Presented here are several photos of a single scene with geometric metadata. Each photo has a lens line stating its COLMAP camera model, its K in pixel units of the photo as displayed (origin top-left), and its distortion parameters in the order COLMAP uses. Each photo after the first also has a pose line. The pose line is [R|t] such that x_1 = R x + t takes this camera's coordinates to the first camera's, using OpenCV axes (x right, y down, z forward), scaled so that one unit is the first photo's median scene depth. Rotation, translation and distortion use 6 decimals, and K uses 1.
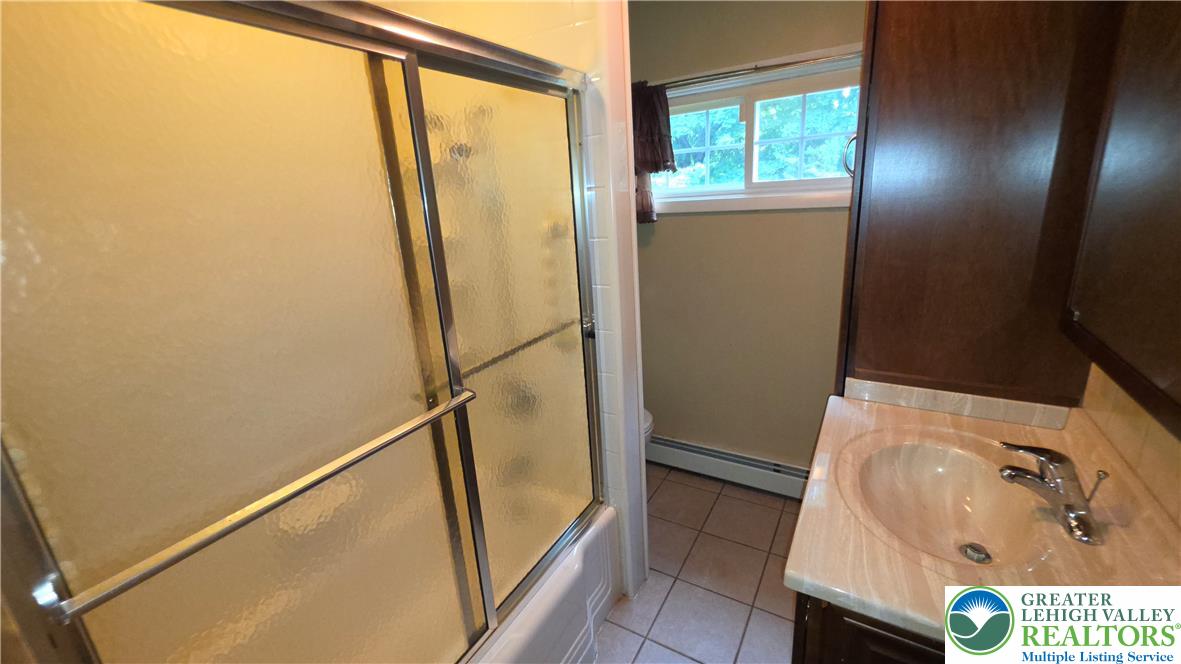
lens RADIAL K [[473.0, 0, 587.2], [0, 473.0, 325.6], [0, 0, 1]] dist [-0.004538, -0.000428]
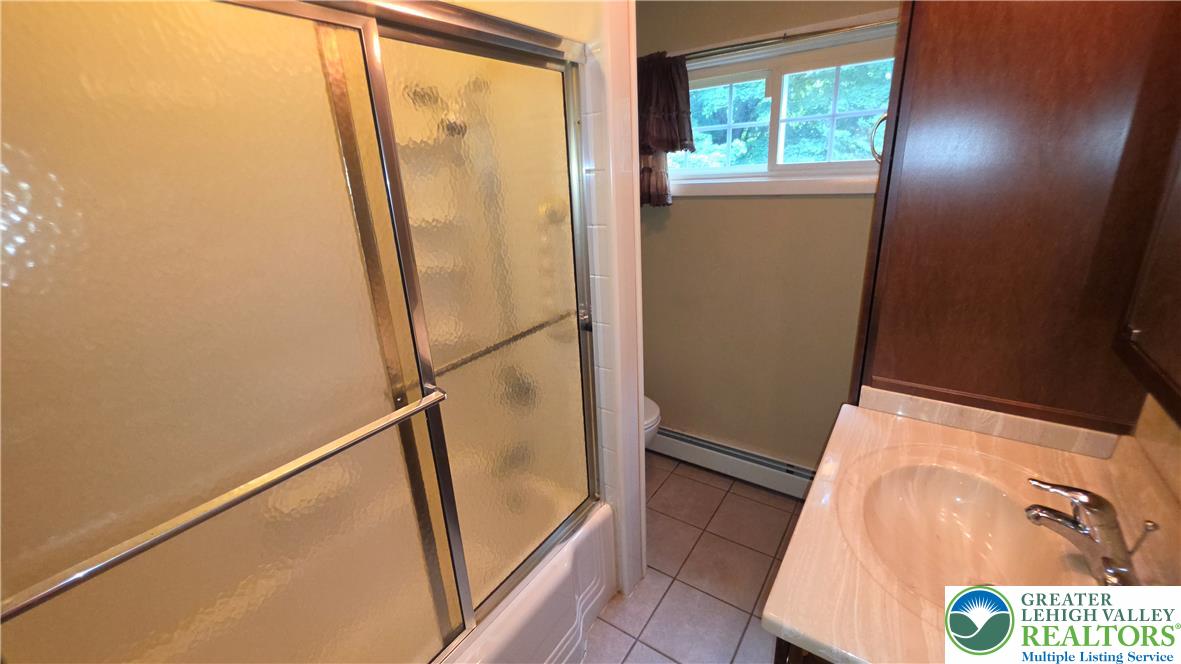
lens RADIAL K [[473.0, 0, 587.2], [0, 473.0, 325.6], [0, 0, 1]] dist [-0.004538, -0.000428]
pose [[0.997576, 0.032268, -0.061650, 0.070531], [-0.029275, 0.998377, 0.048845, -0.033547], [0.063126, -0.046921, 0.996902, 0.062648]]
